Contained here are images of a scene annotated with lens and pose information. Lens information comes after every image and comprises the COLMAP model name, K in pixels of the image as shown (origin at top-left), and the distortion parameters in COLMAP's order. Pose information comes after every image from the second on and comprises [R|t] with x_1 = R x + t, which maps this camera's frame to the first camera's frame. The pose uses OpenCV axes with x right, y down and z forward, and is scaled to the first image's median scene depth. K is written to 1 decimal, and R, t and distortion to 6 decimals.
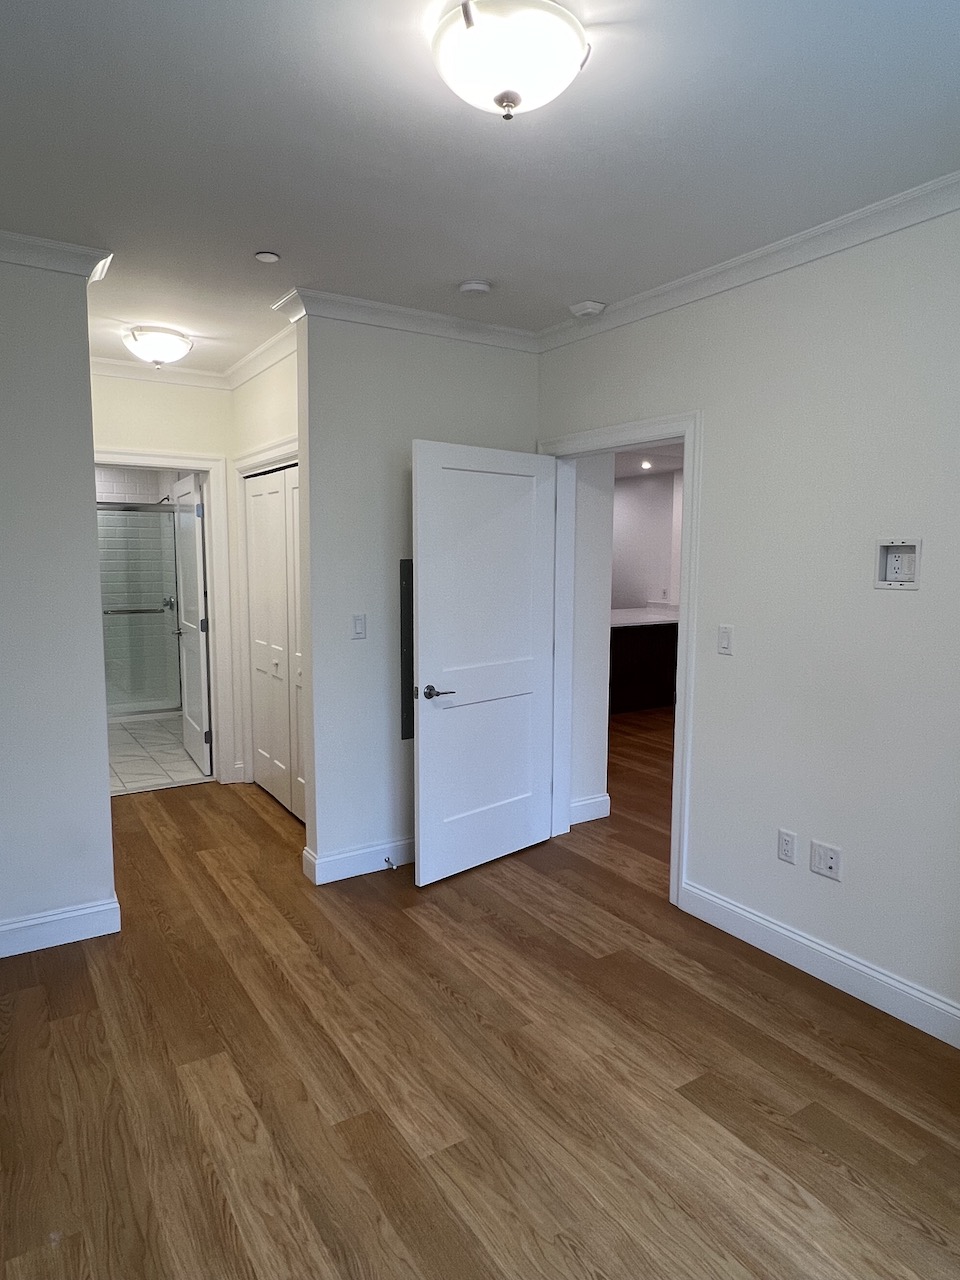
lens RADIAL K [[770.2, 0, 480.0], [0, 770.2, 640.0], [0, 0, 1]] dist [-0.002881, -0.001363]
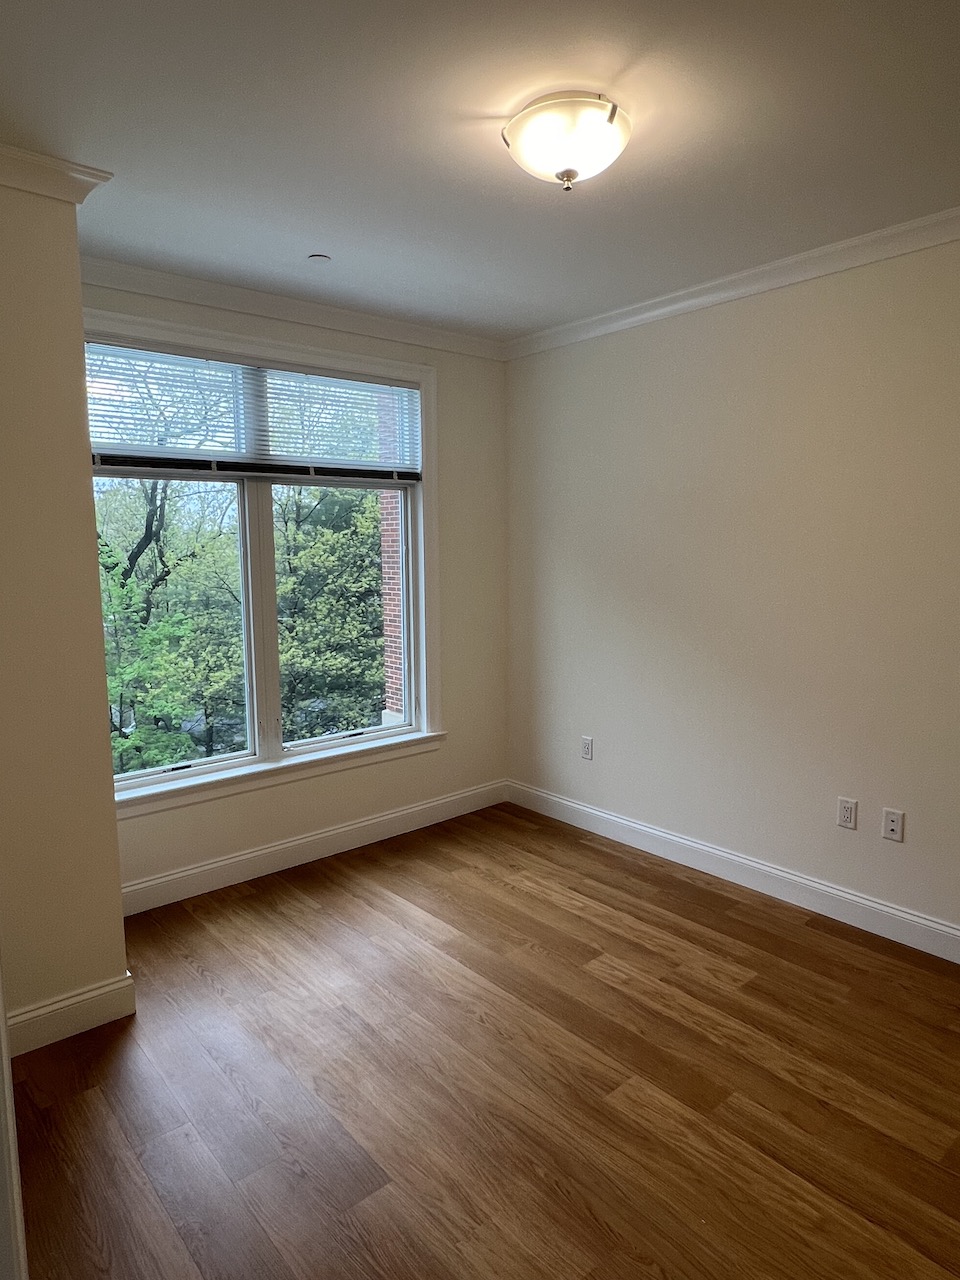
lens RADIAL K [[770.2, 0, 480.0], [0, 770.2, 640.0], [0, 0, 1]] dist [-0.002881, -0.001363]
pose [[-0.990057, 0.023632, -0.138667, 0.285307], [-0.010308, 0.970948, 0.239070, -0.216556], [0.140288, 0.238122, -0.961050, 1.840162]]
